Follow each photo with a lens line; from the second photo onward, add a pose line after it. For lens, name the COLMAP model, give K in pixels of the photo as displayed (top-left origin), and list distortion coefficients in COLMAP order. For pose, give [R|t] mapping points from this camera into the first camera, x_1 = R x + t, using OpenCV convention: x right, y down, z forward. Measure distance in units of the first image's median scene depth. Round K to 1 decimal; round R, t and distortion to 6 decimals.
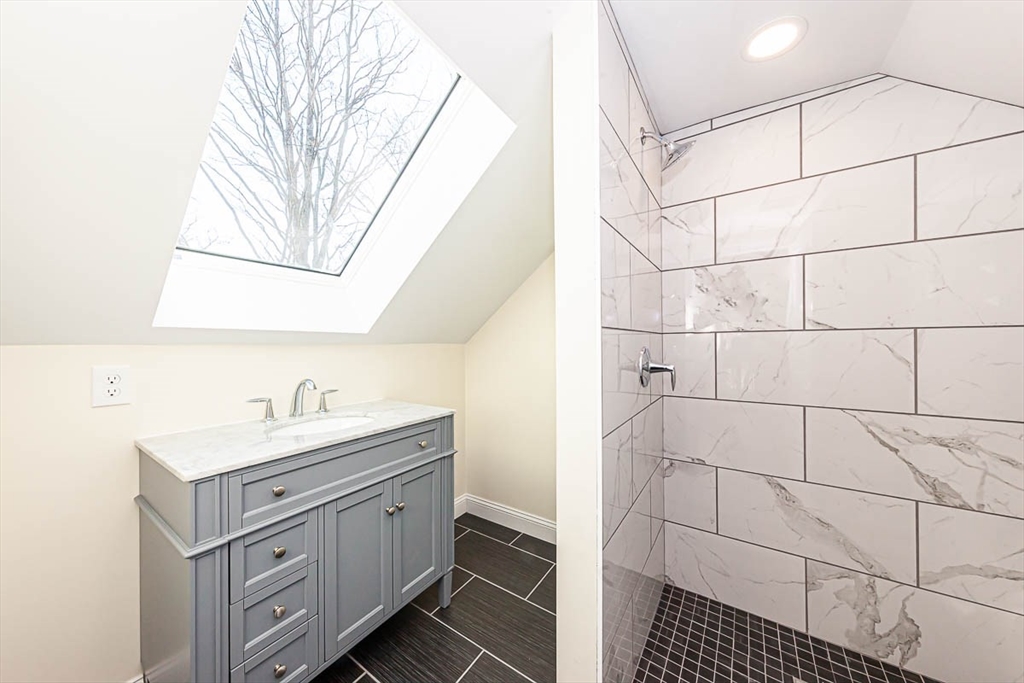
lens RADIAL K [[343.2, 0, 510.3], [0, 343.2, 340.5], [0, 0, 1]] dist [0.008299, -0.000146]
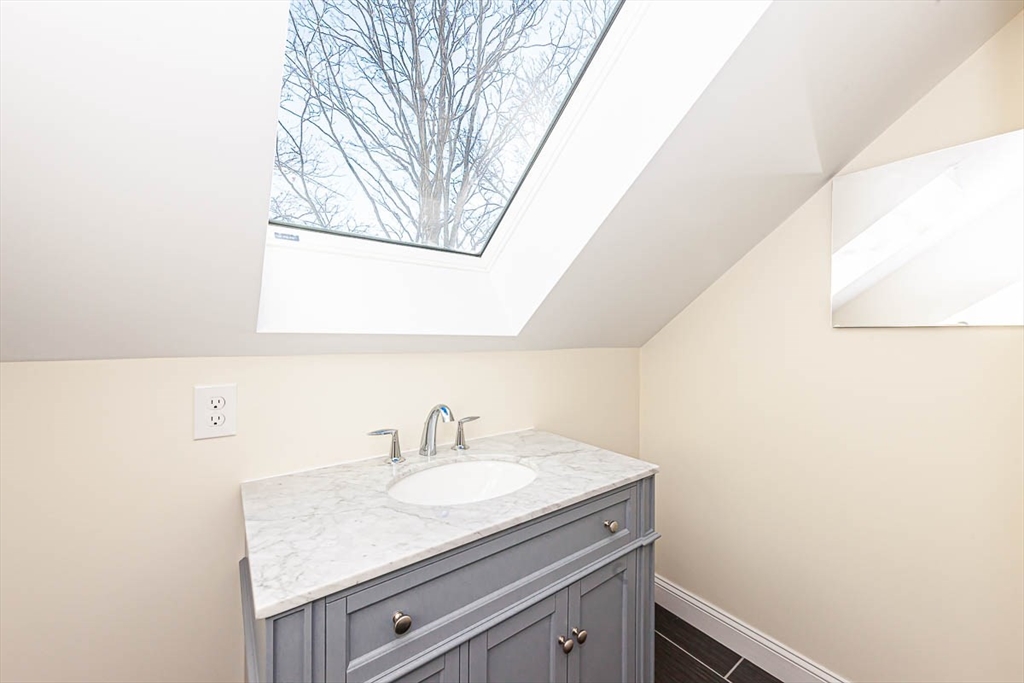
lens RADIAL K [[392.1, 0, 514.2], [0, 392.1, 337.7], [0, 0, 1]] dist [0.004128, 0.000283]
pose [[0.943455, 0.014060, -0.331202, -0.110130], [-0.009921, 0.999850, 0.014185, -0.019623], [0.331352, -0.010097, 0.943453, 0.174132]]
